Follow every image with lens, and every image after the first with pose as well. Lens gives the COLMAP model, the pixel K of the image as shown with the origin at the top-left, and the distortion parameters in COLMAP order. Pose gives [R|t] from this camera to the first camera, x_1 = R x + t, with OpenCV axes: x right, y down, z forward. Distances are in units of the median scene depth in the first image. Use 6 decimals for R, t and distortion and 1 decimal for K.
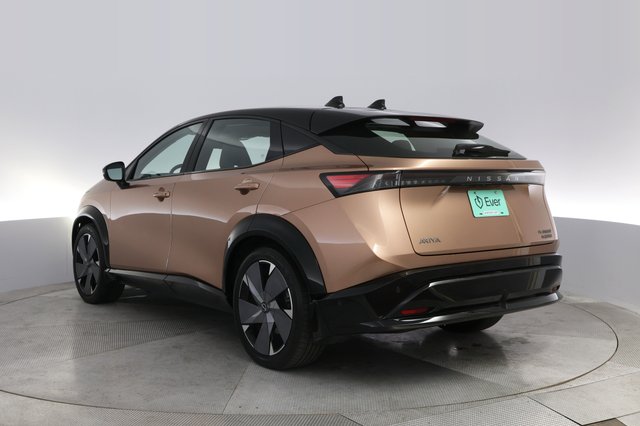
lens RADIAL K [[547.3, 0, 322.2], [0, 547.3, 210.1], [0, 0, 1]] dist [-0.111799, 0.009614]
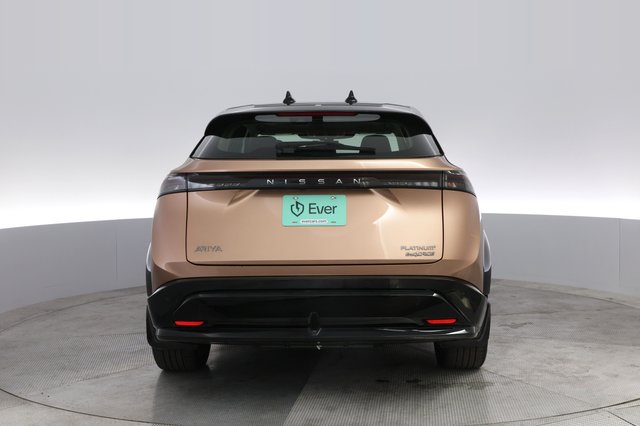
lens RADIAL K [[547.3, 0, 319.9], [0, 547.3, 212.3], [0, 0, 1]] dist [-0.111799, 0.009614]
pose [[0.906411, 0.032174, -0.421170, 0.615761], [-0.028278, 0.999480, 0.015493, -0.021176], [0.421450, -0.002133, 0.906849, 0.199683]]
